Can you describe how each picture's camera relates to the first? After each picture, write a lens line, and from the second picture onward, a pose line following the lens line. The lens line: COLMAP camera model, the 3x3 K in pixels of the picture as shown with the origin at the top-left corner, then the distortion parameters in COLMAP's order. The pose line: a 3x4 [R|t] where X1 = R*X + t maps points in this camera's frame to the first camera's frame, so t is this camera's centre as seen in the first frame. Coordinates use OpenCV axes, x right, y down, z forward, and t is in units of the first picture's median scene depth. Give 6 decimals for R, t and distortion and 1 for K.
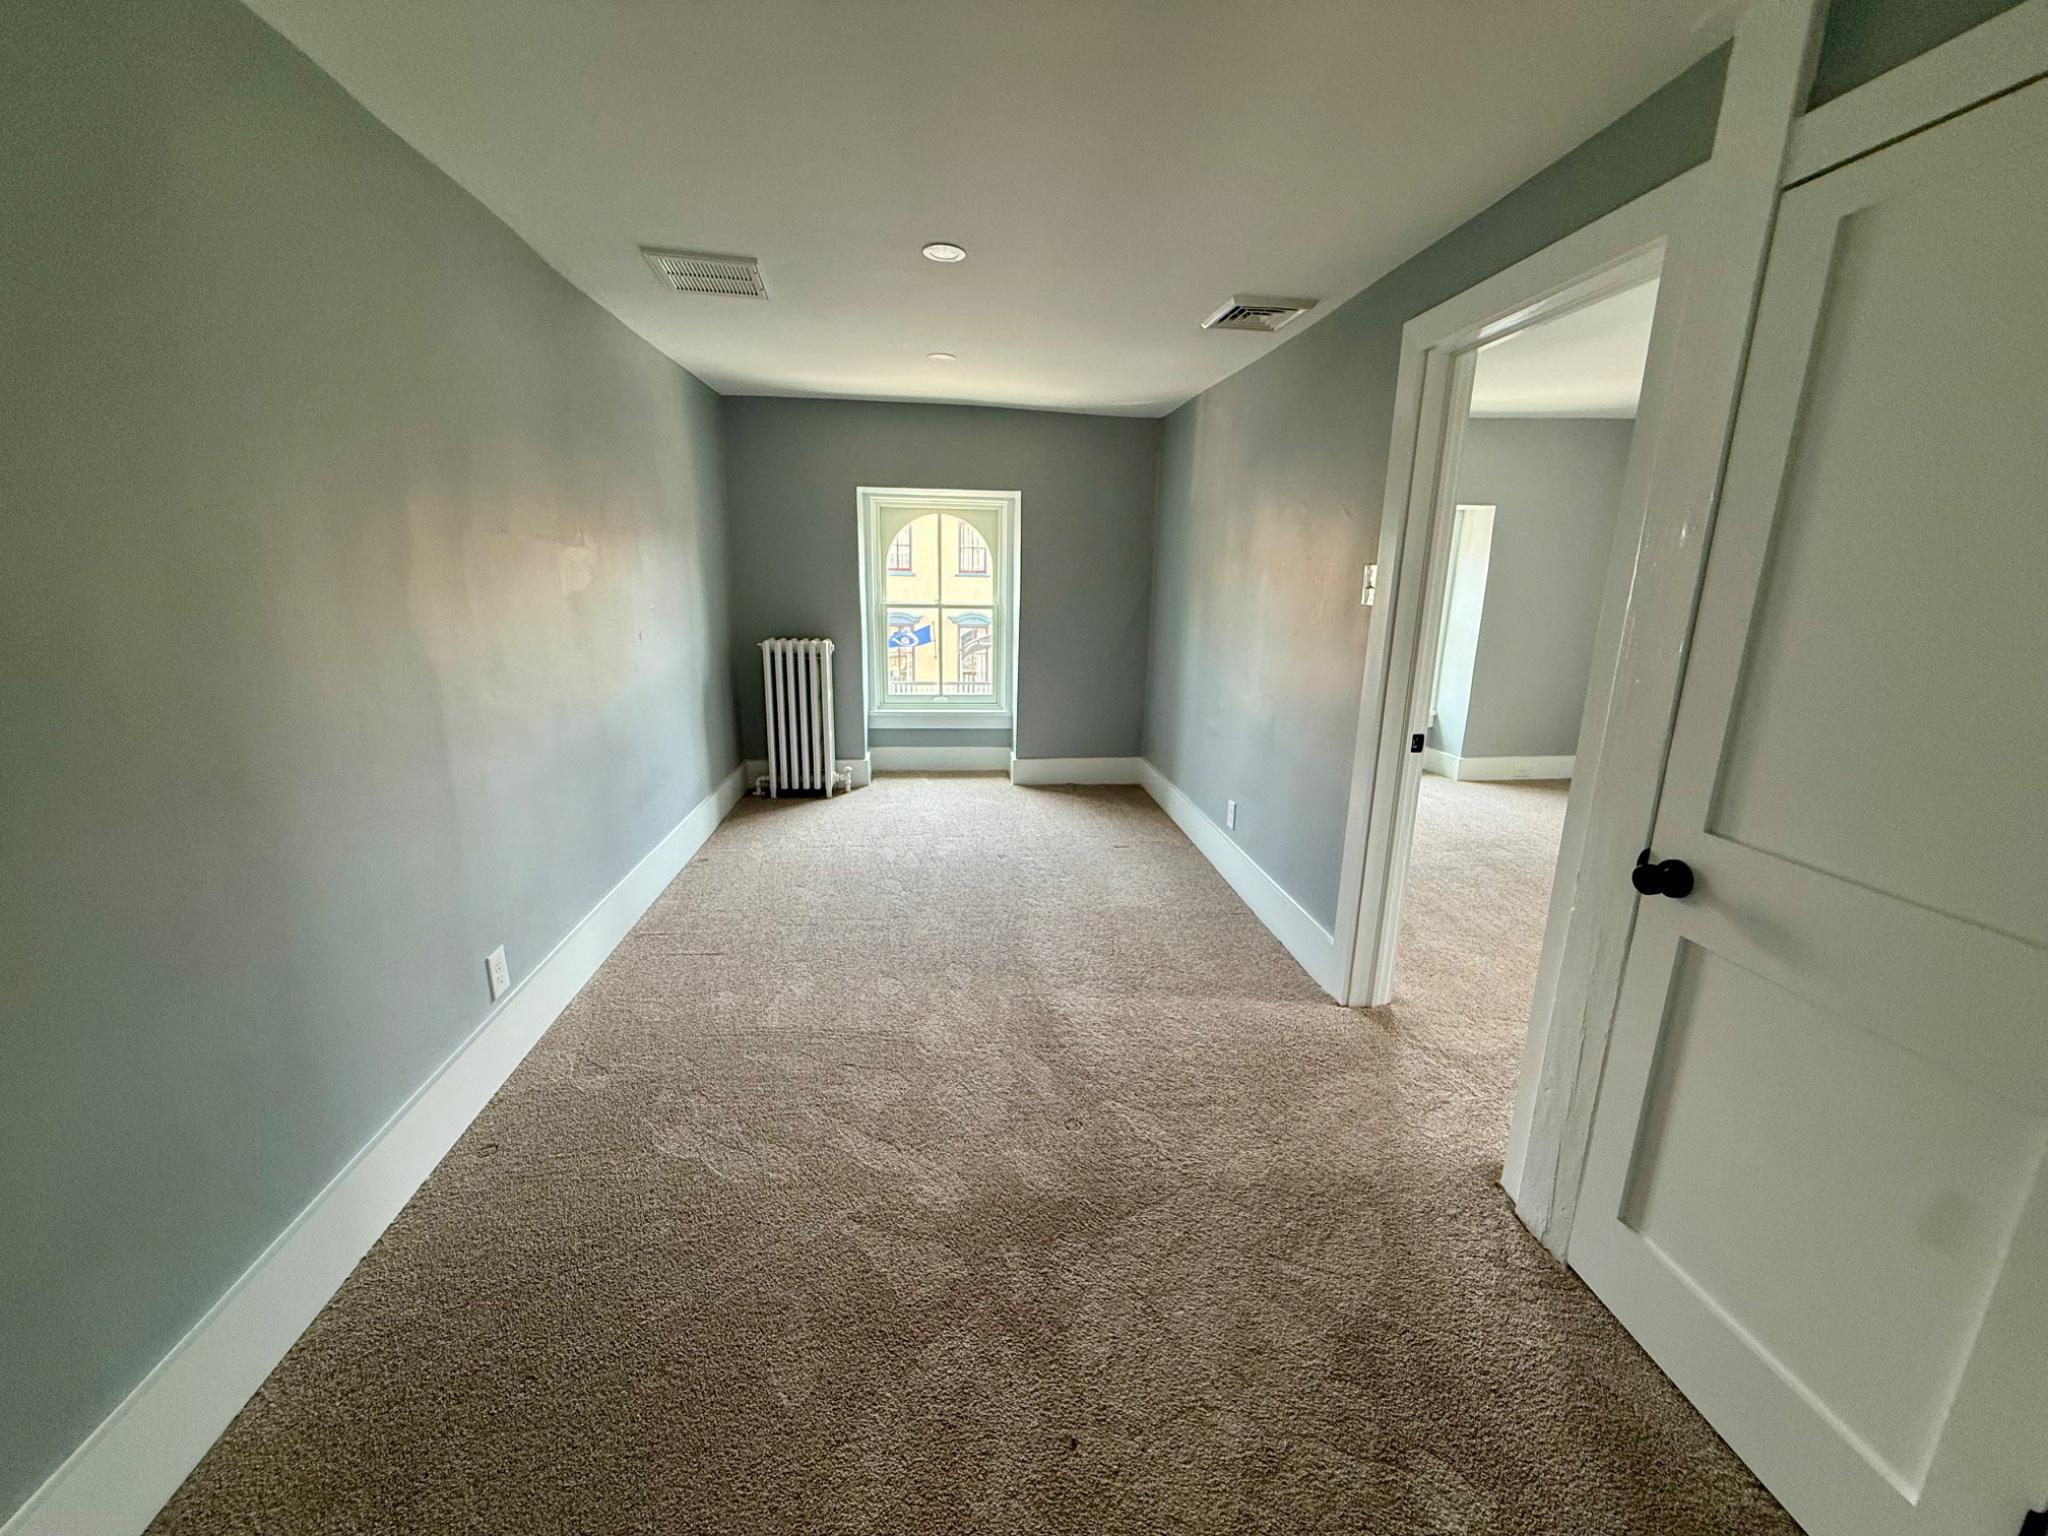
lens RADIAL K [[807.5, 0, 1029.4], [0, 807.5, 761.7], [0, 0, 1]] dist [-0.009009, -0.000199]
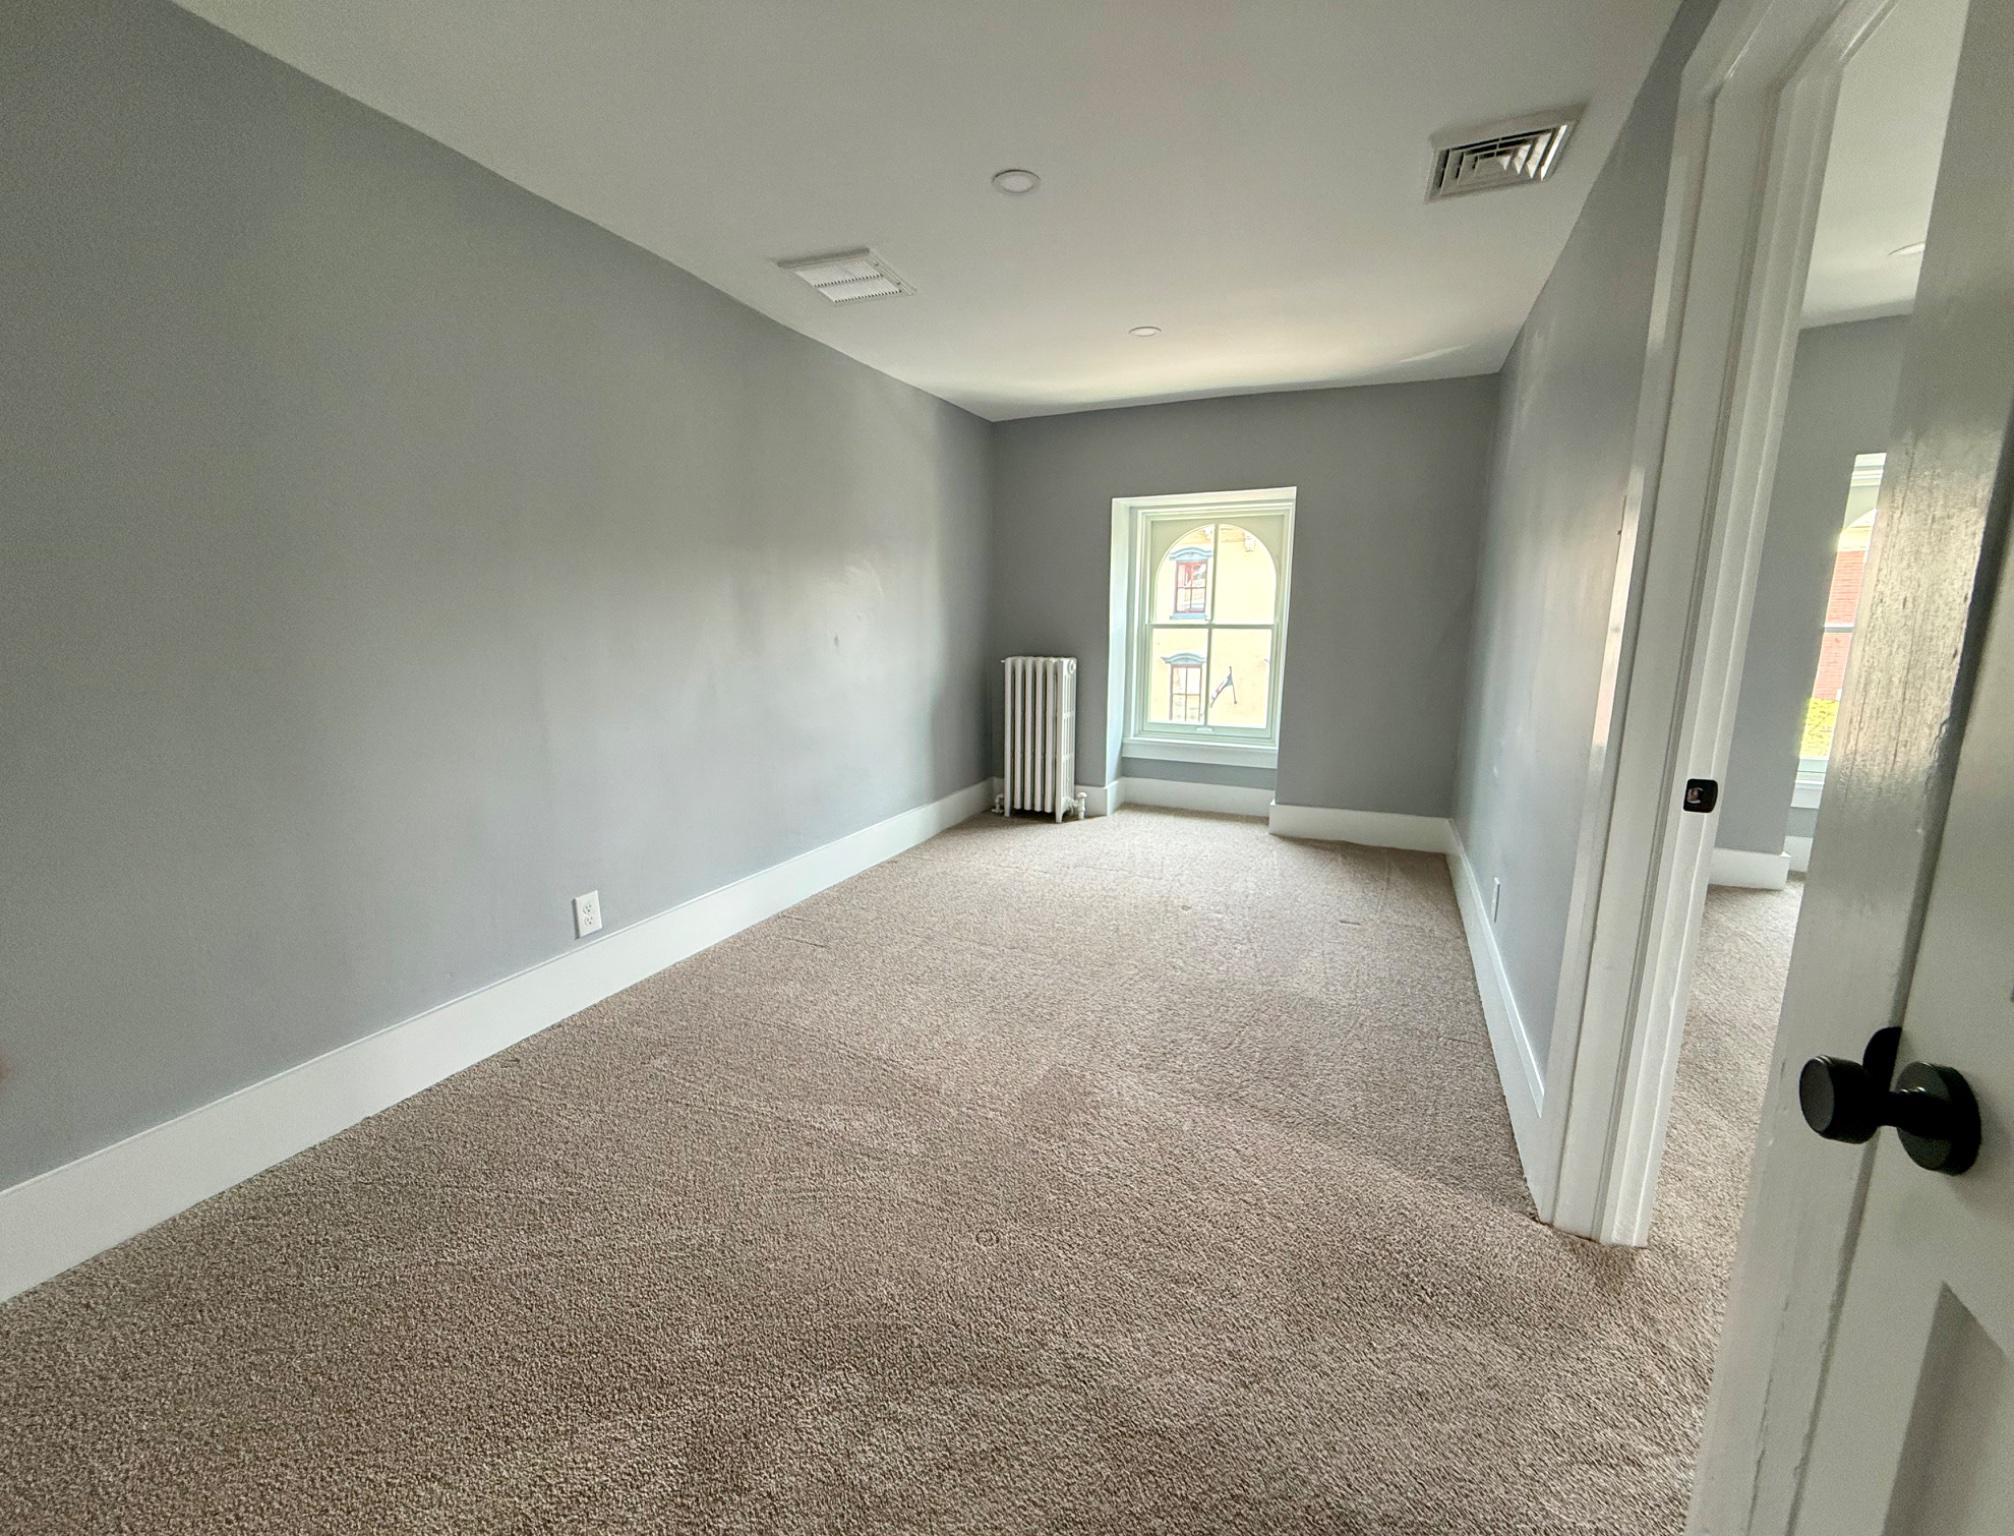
lens RADIAL K [[812.3, 0, 1005.1], [0, 812.3, 767.7], [0, 0, 1]] dist [-0.001572, -0.000559]
pose [[0.854460, 0.075584, -0.513990, 0.198776], [-0.104392, 0.994160, -0.027347, 0.013331], [0.508922, 0.077023, 0.857360, 0.147000]]
